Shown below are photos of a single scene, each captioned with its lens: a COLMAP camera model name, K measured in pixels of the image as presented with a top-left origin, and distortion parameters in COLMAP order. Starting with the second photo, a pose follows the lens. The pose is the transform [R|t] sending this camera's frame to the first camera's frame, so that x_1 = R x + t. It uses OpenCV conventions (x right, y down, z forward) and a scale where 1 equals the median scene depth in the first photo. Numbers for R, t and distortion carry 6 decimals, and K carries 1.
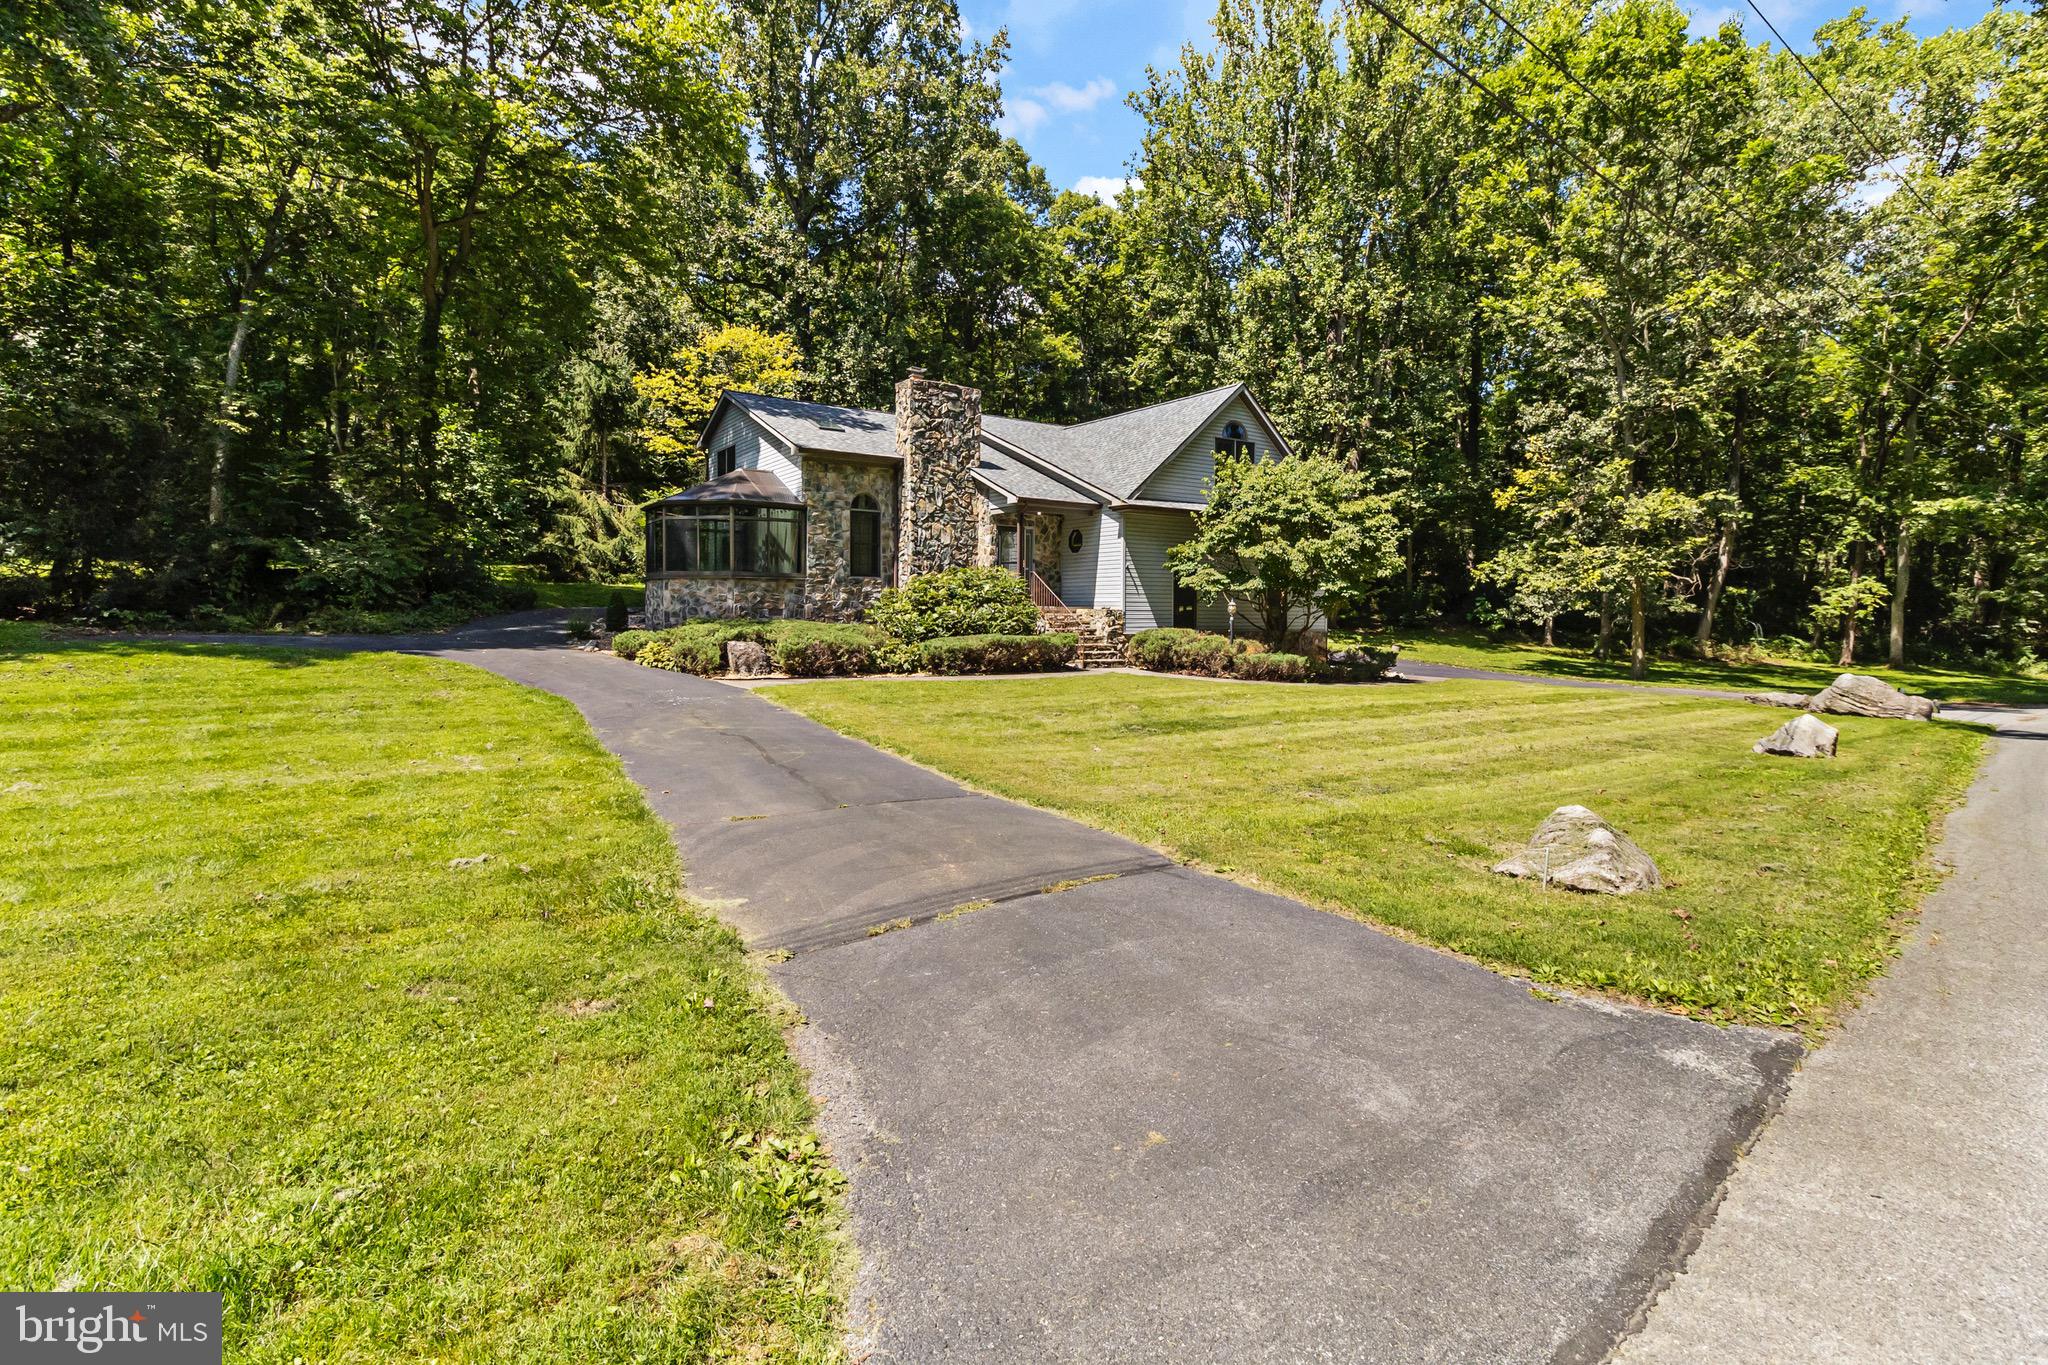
lens RADIAL K [[962.6, 0, 1034.7], [0, 962.6, 648.9], [0, 0, 1]] dist [-0.000894, -0.001199]
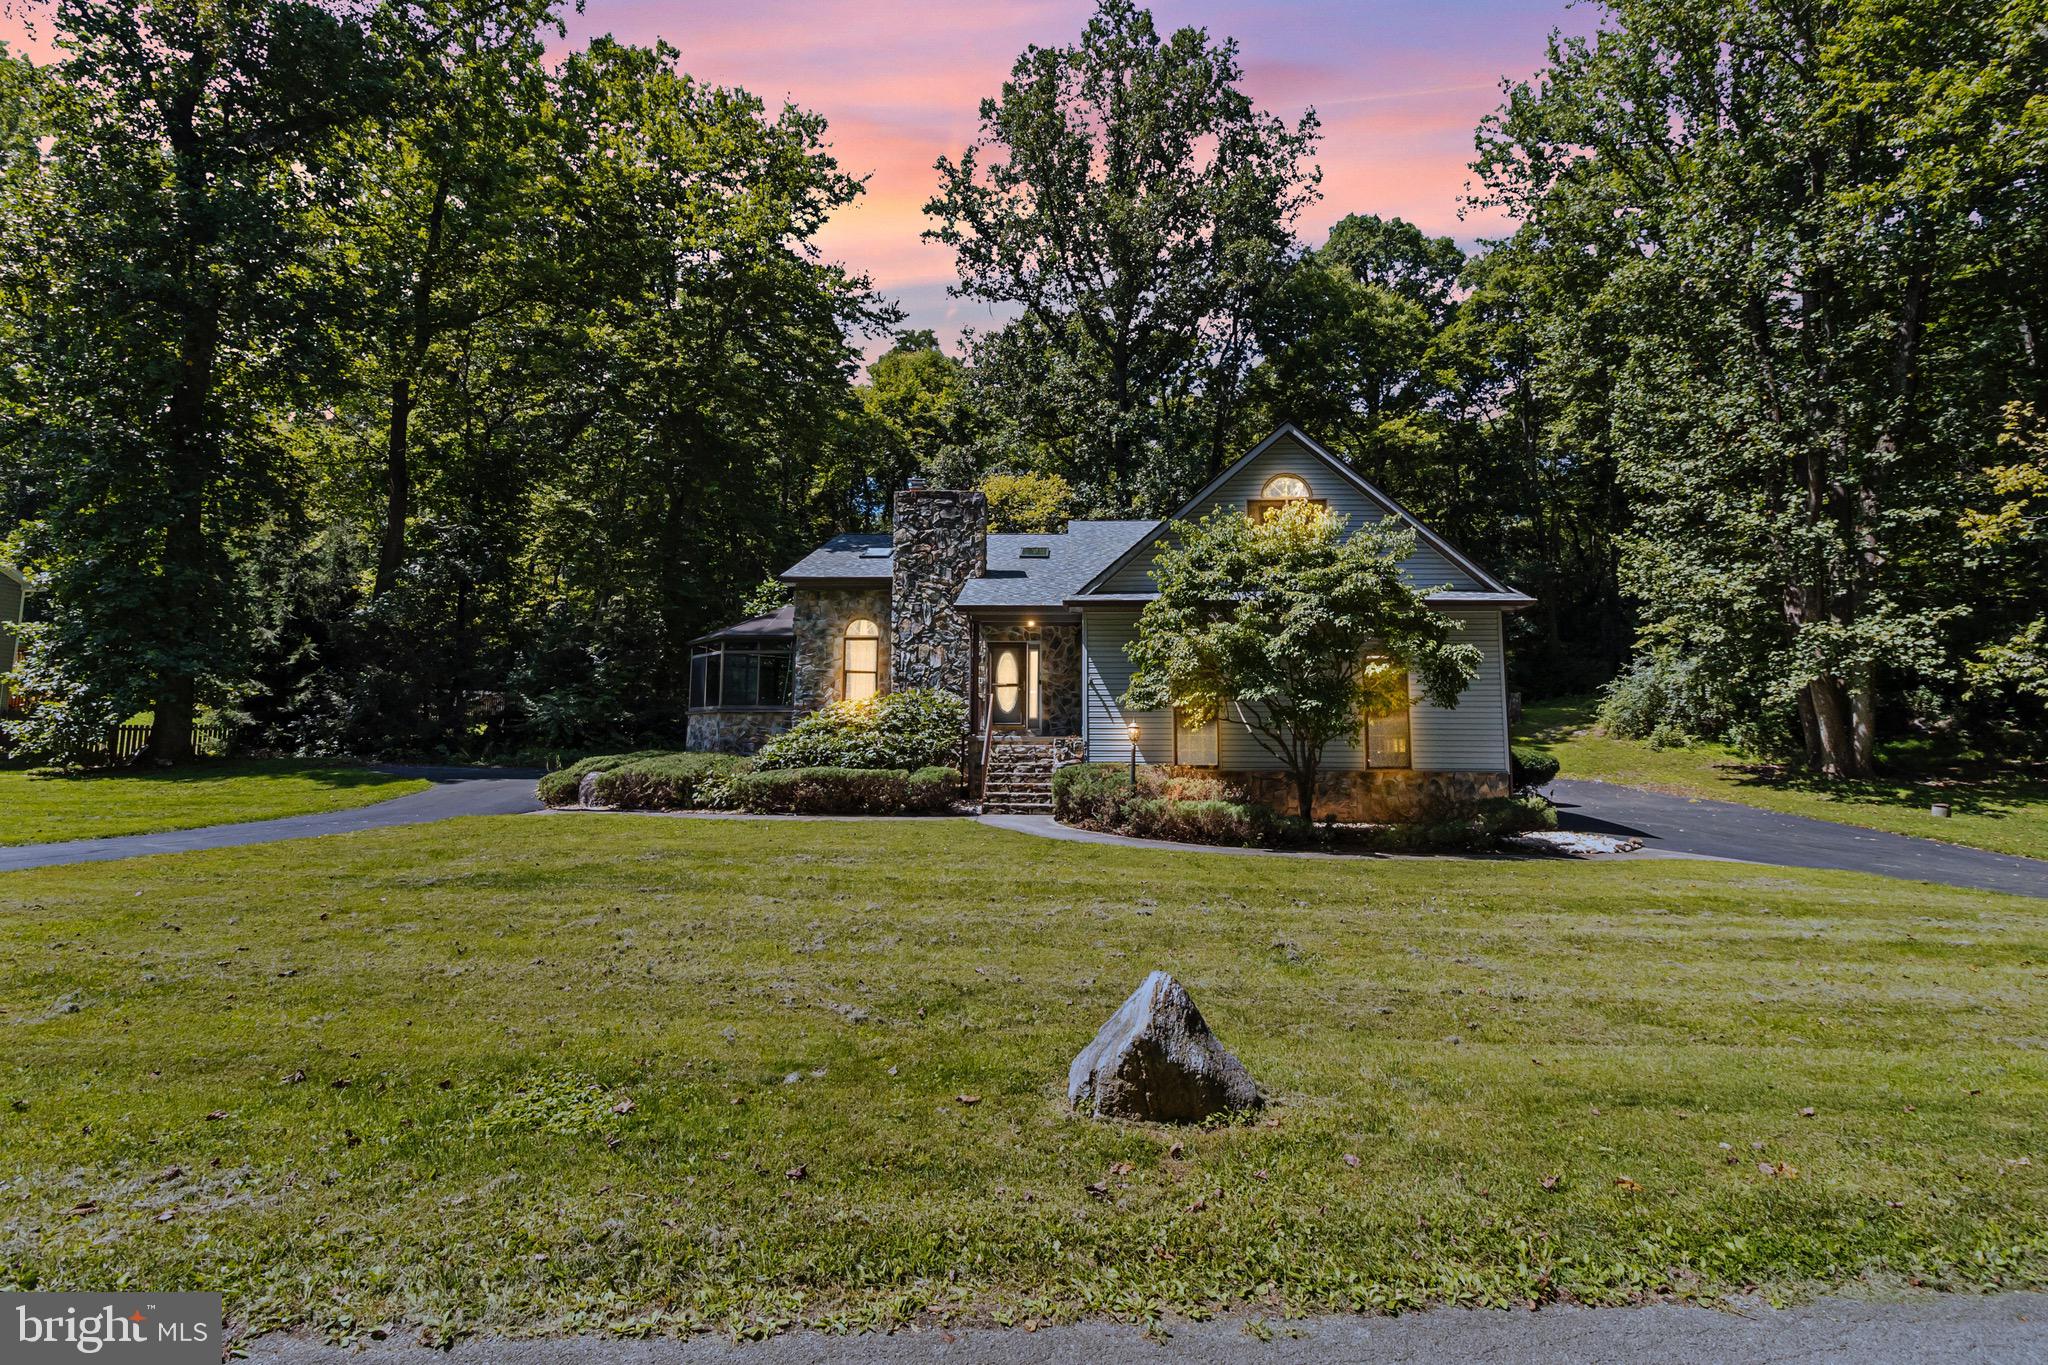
lens RADIAL K [[934.8, 0, 1024.0], [0, 934.8, 682.5], [0, 0, 1]] dist [-0.000476, -0.000124]
pose [[0.801479, -0.050736, -0.595867, 0.487575], [-0.021221, 0.993354, -0.113124, 0.000019], [0.597646, 0.103312, 0.795076, 0.374247]]
